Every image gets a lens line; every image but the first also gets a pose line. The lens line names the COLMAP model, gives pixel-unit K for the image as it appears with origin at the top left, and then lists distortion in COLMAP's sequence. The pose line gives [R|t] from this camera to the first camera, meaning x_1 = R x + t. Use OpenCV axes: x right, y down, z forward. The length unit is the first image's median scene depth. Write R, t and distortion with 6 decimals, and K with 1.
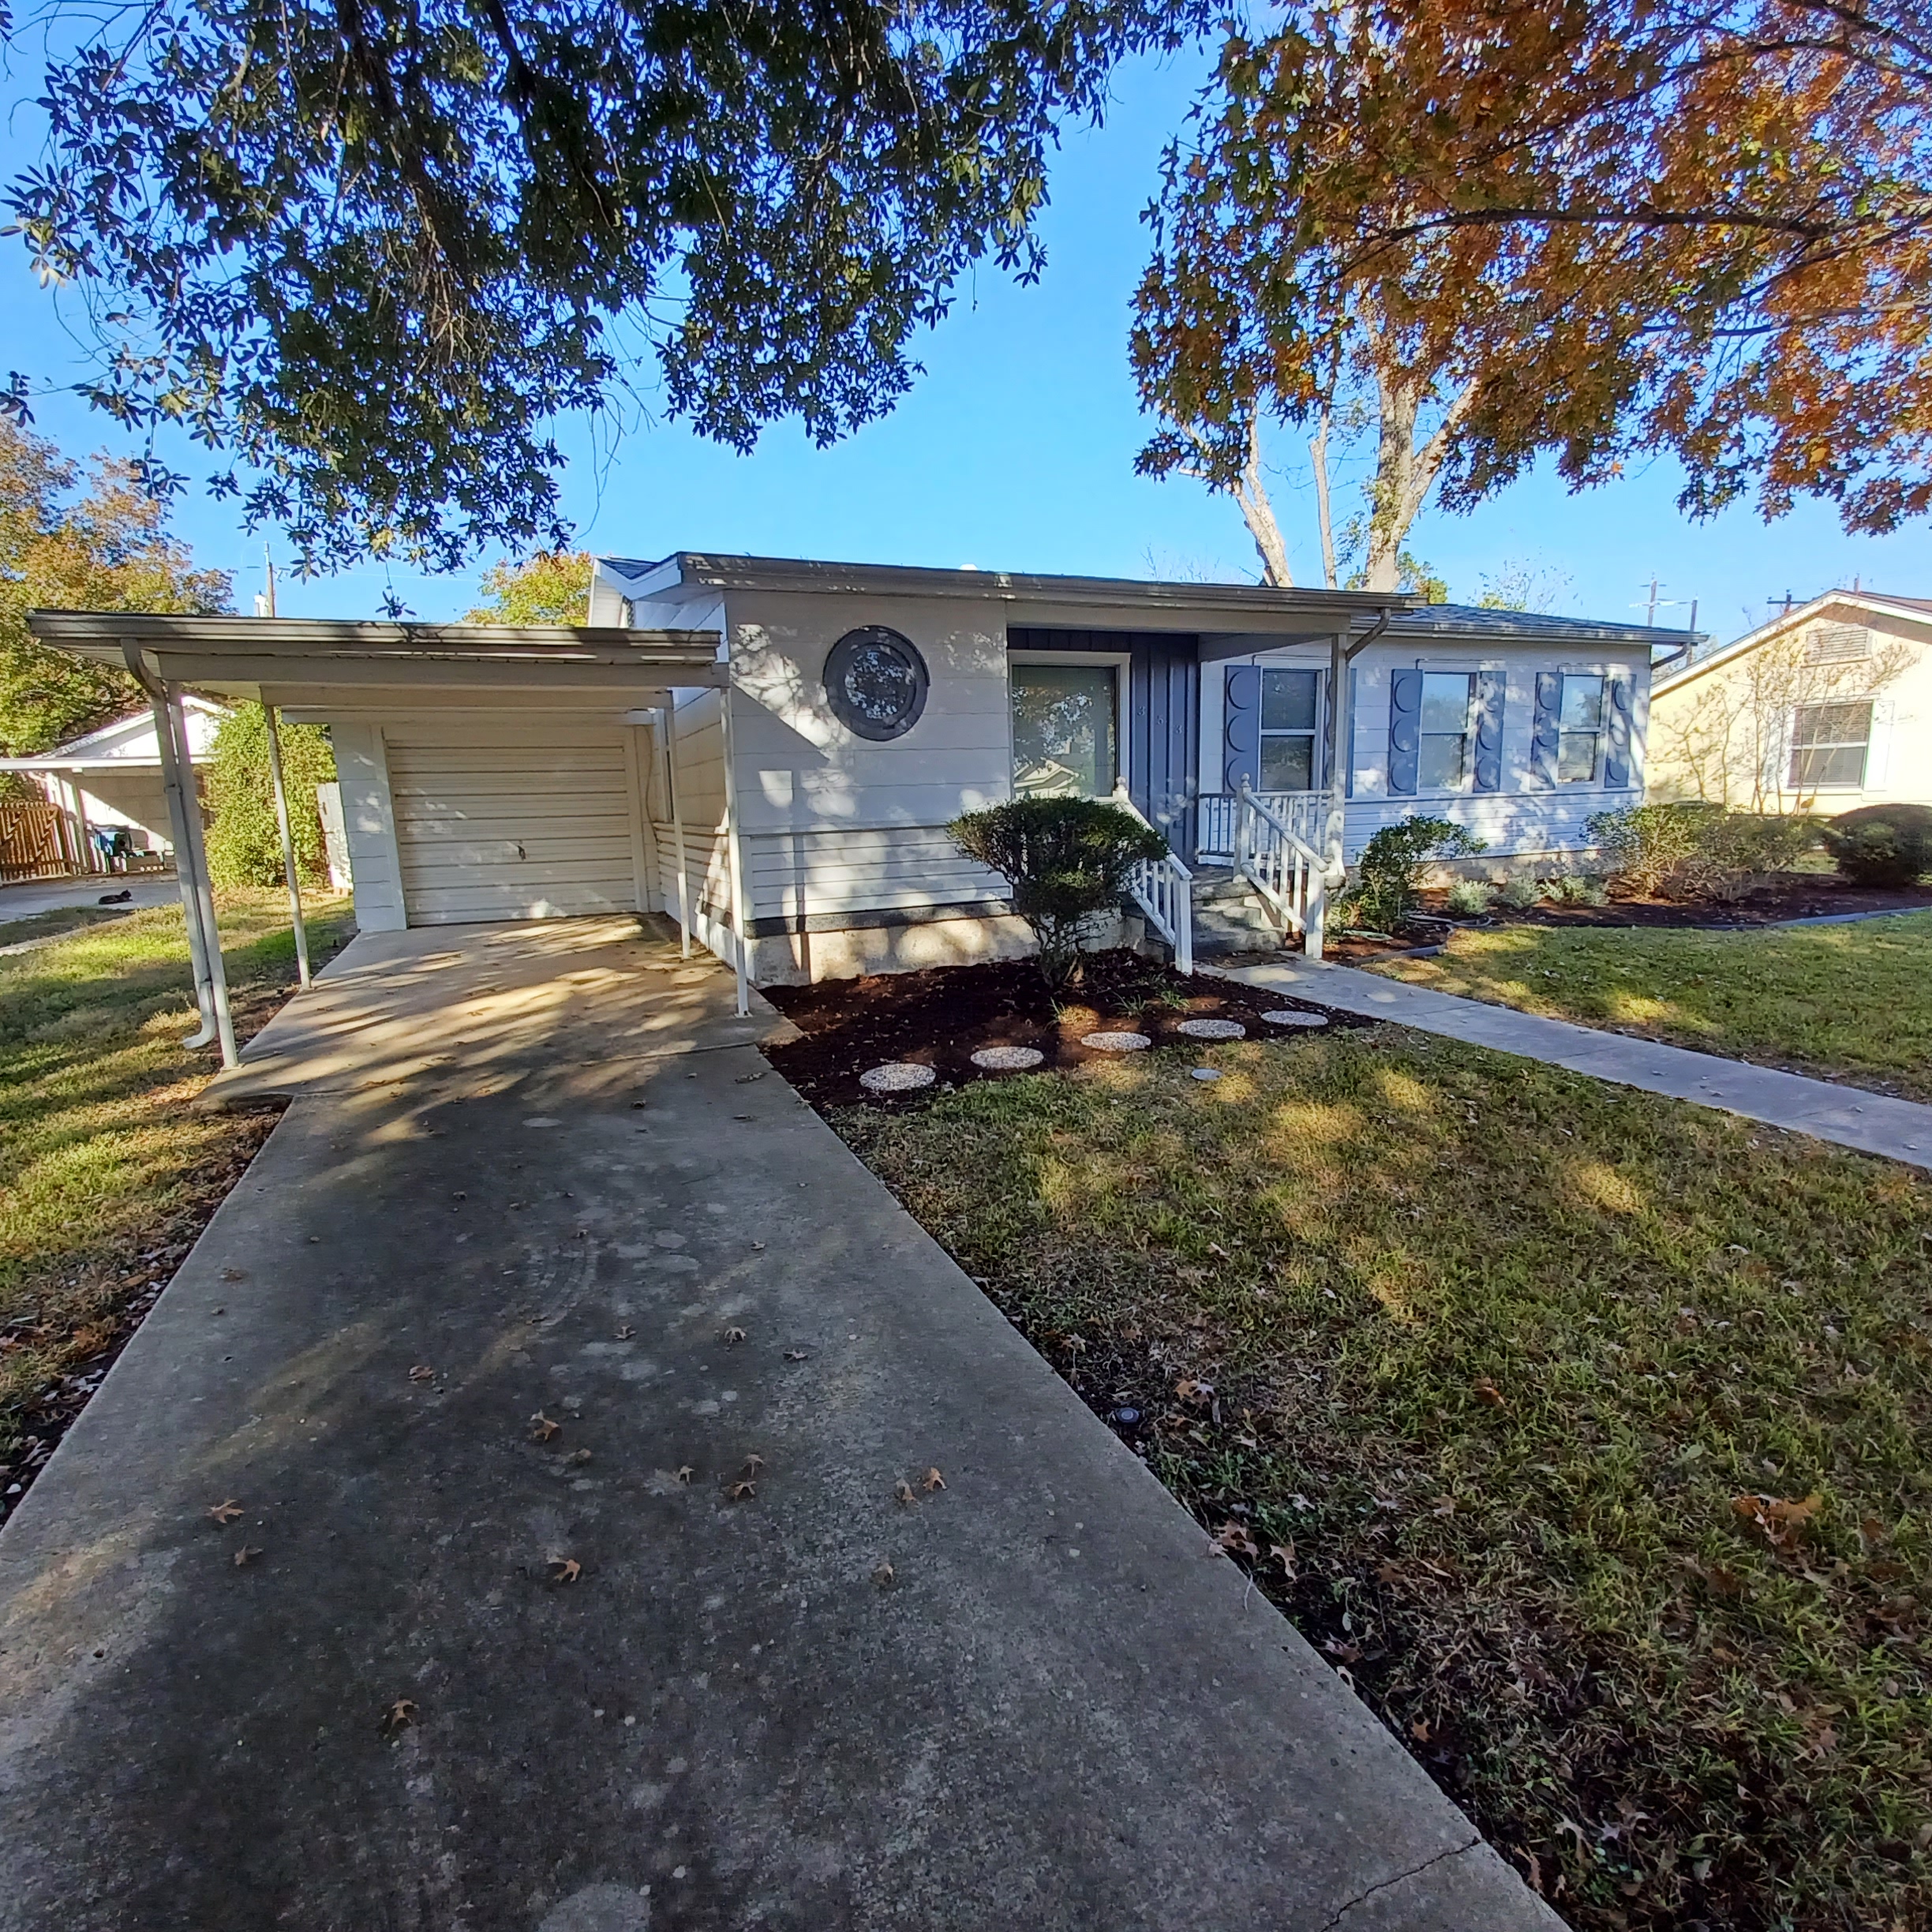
lens RADIAL K [[989.3, 0, 966.0], [0, 989.3, 966.0], [0, 0, 1]] dist [0.001314, 0.001574]
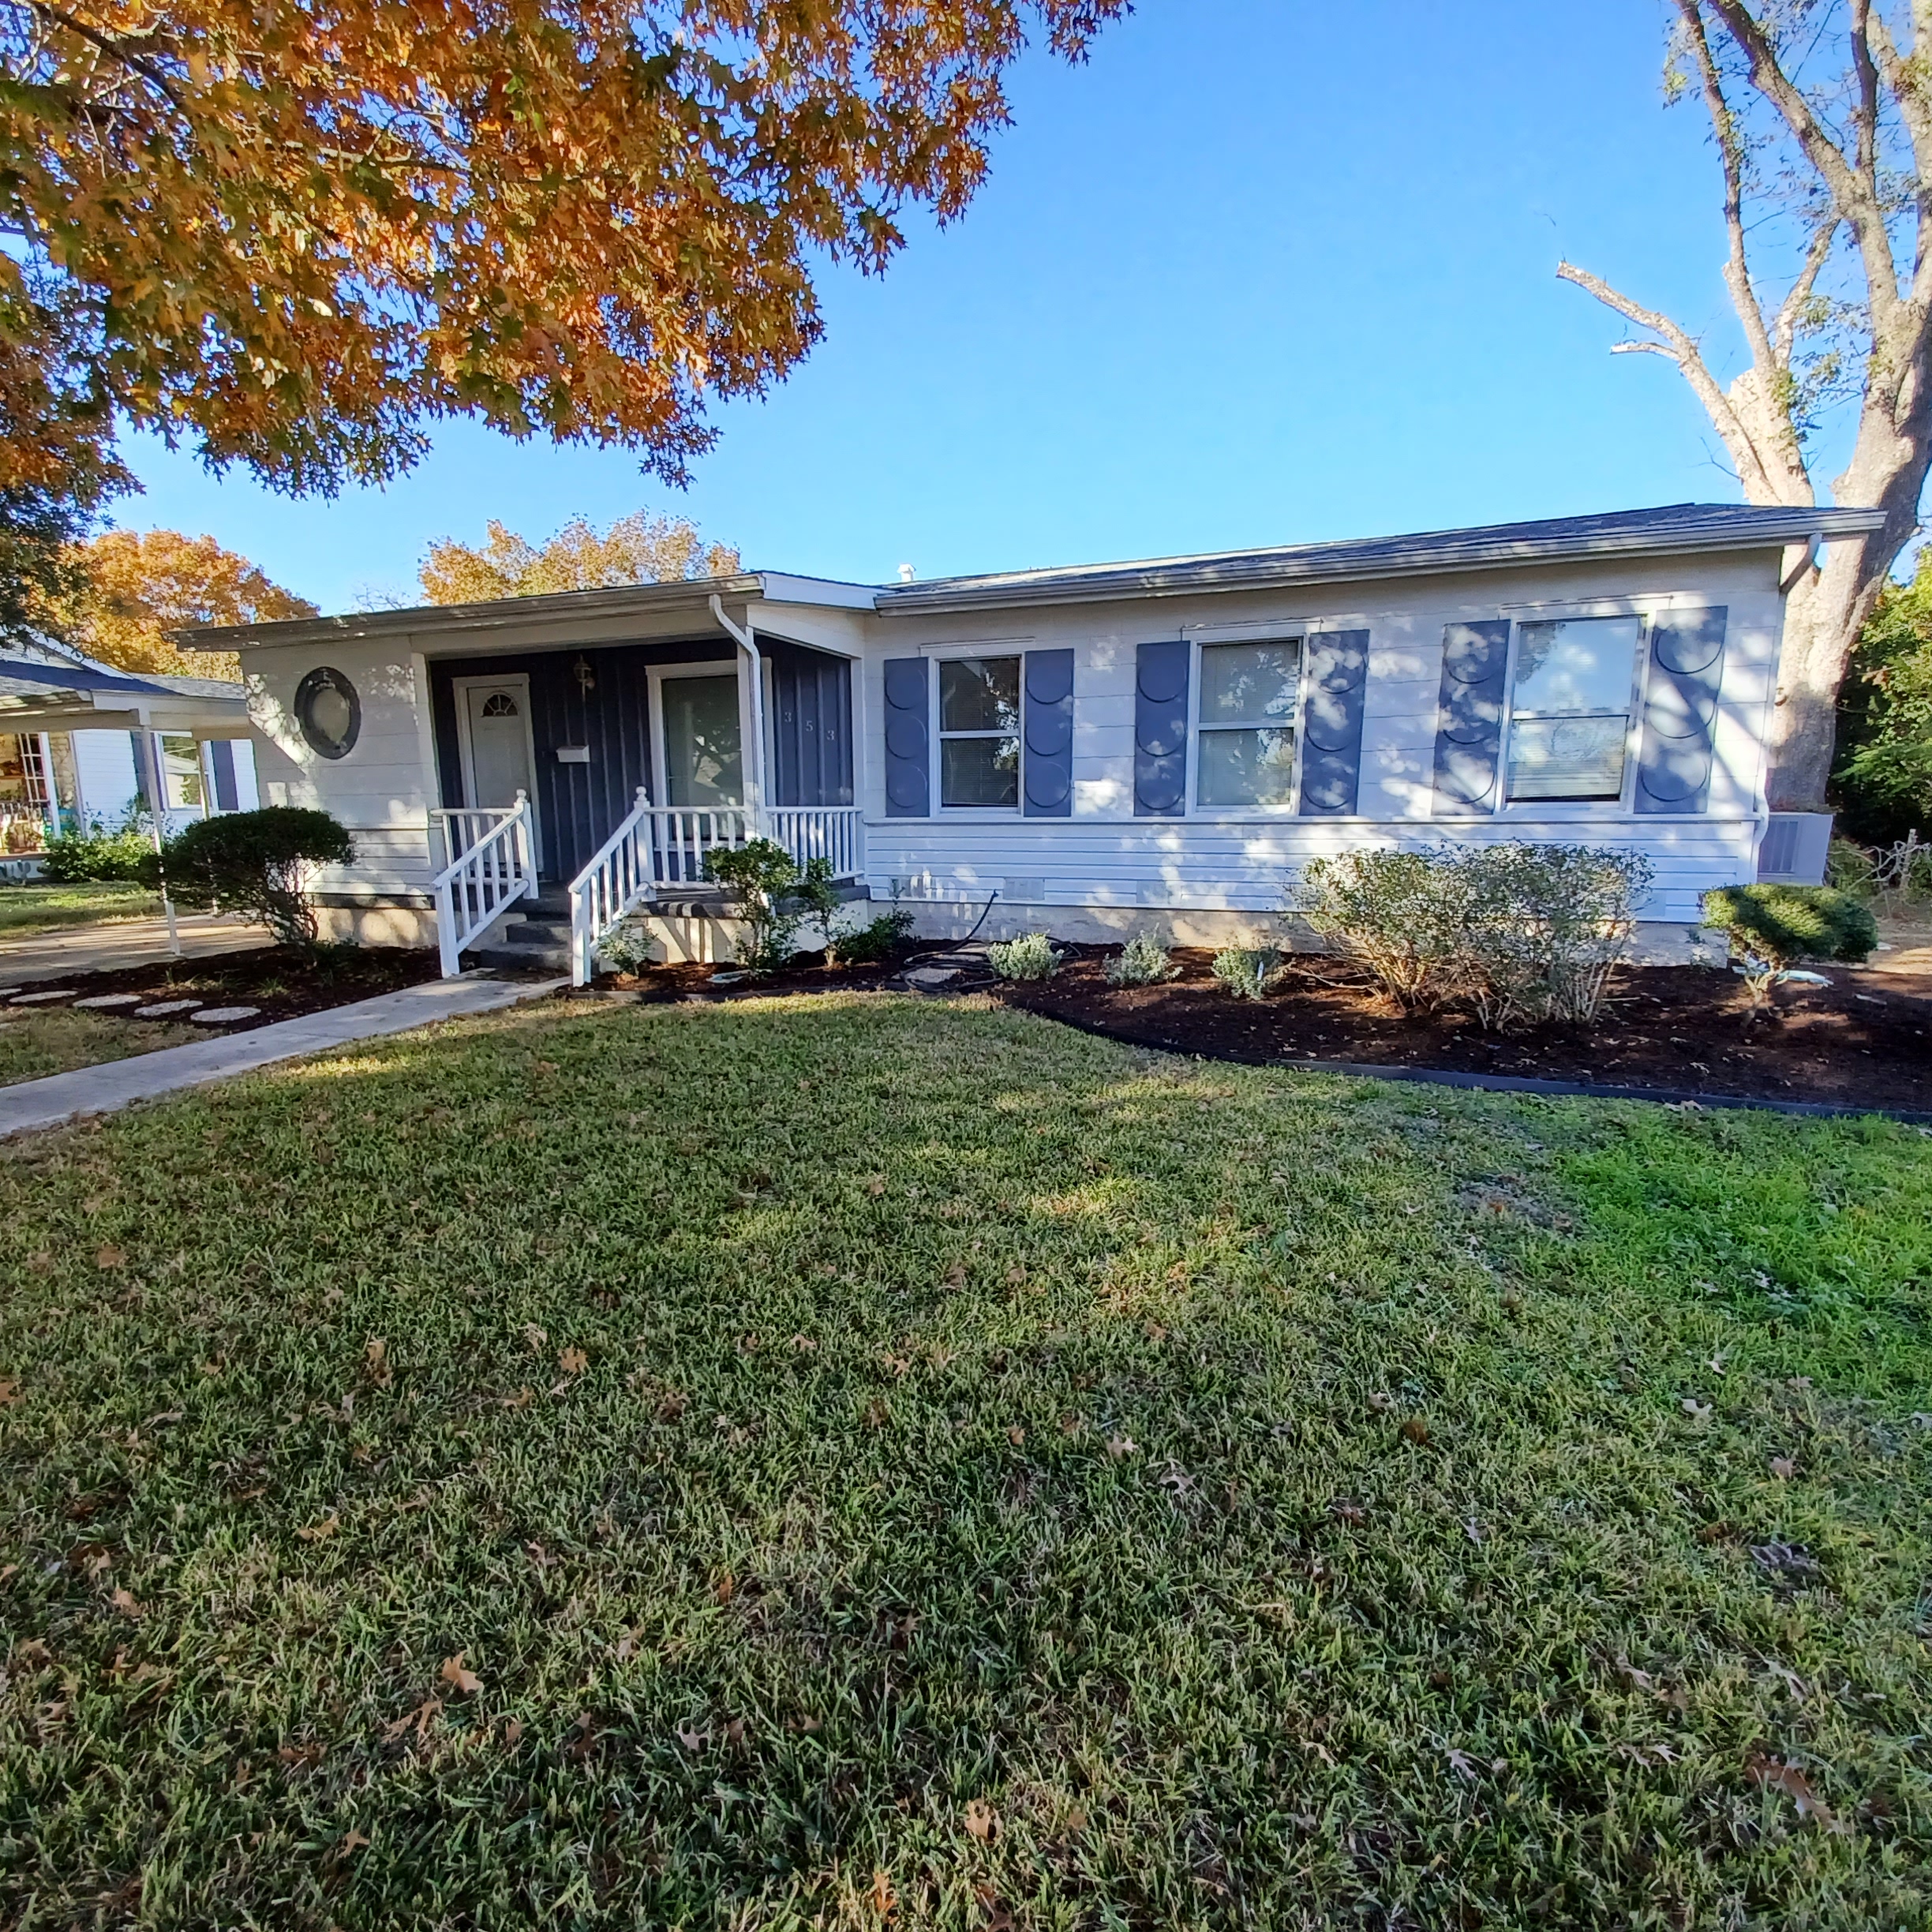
lens RADIAL K [[989.3, 0, 966.0], [0, 989.3, 966.0], [0, 0, 1]] dist [0.001314, 0.001574]
pose [[0.744568, 0.130297, -0.654707, 0.923033], [-0.128538, 0.990396, 0.050924, -0.091459], [0.655055, 0.046238, 0.754165, 0.402072]]
